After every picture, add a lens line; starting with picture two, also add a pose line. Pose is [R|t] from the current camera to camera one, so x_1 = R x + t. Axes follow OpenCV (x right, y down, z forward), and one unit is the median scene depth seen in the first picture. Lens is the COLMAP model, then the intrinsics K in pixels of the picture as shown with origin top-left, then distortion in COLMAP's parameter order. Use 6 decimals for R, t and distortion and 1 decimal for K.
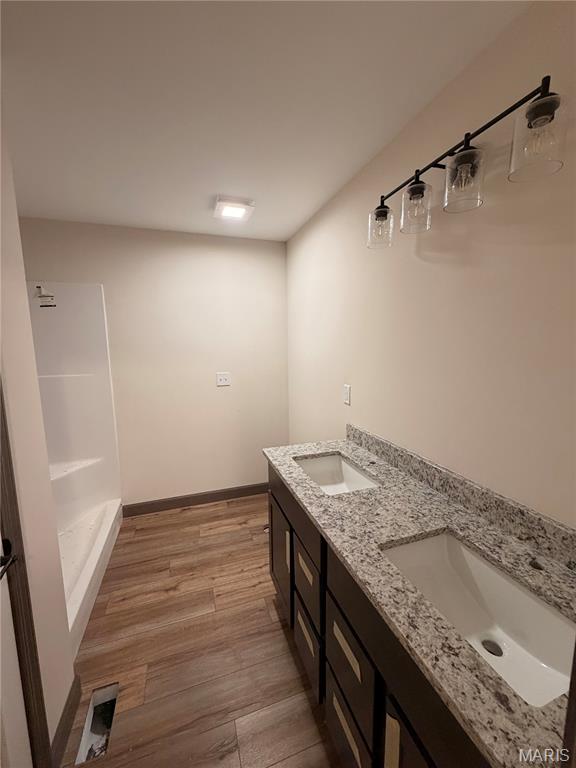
lens RADIAL K [[305.7, 0, 287.9], [0, 305.7, 383.7], [0, 0, 1]] dist [0.001044, 0.000023]
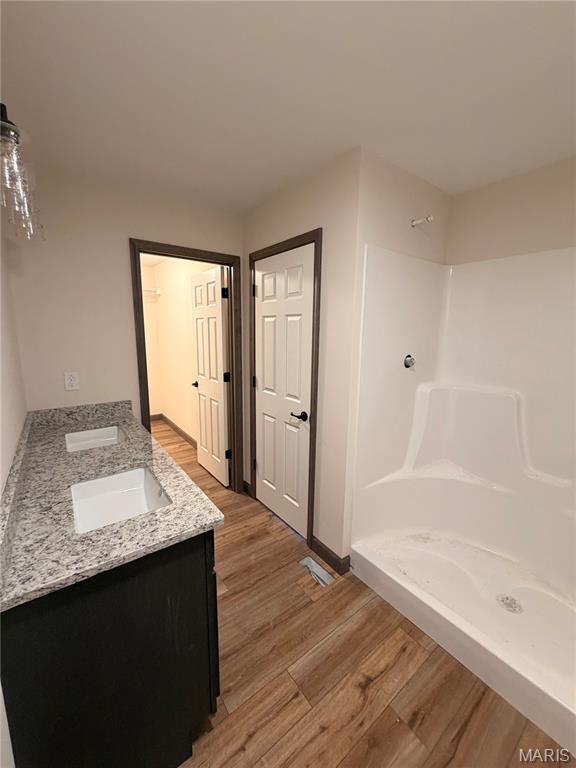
lens RADIAL K [[305.7, 0, 289.9], [0, 305.7, 380.2], [0, 0, 1]] dist [0.001044, 0.000023]
pose [[-0.949250, 0.049278, -0.310638, -0.039484], [-0.046285, 0.955012, 0.292935, -0.240648], [0.311098, 0.292446, -0.904264, 1.724903]]
